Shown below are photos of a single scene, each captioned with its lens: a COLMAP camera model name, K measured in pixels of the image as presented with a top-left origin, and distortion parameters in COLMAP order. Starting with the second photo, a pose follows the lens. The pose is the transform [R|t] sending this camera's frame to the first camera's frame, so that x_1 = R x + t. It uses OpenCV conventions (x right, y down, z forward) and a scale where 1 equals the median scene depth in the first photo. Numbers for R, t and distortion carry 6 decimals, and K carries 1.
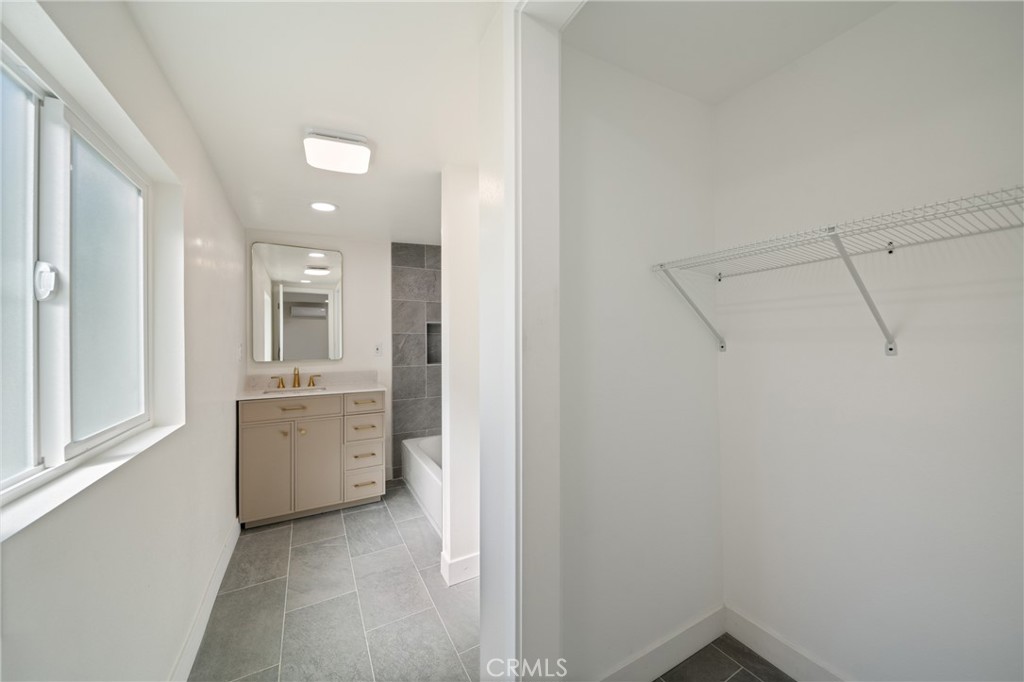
lens RADIAL K [[355.6, 0, 515.2], [0, 355.6, 342.2], [0, 0, 1]] dist [-0.001884, -0.001673]
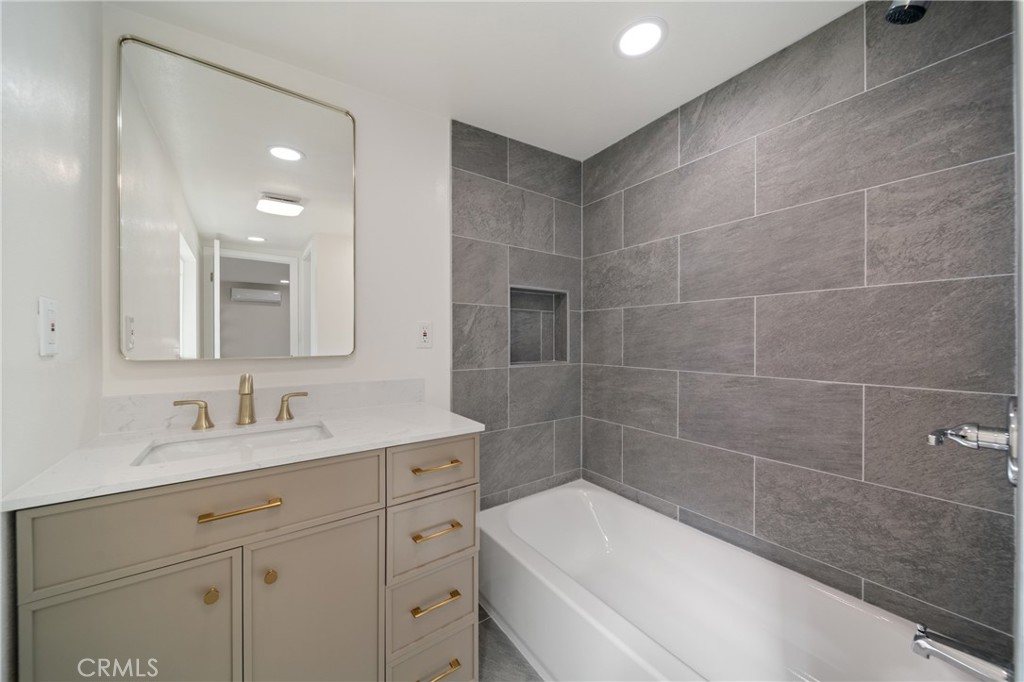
lens RADIAL K [[355.6, 0, 515.2], [0, 355.6, 342.2], [0, 0, 1]] dist [-0.001884, -0.001673]
pose [[0.993957, 0.004448, 0.109681, -0.306412], [-0.005149, 0.999968, 0.006108, 0.025463], [-0.109651, -0.006636, 0.993948, 0.486949]]
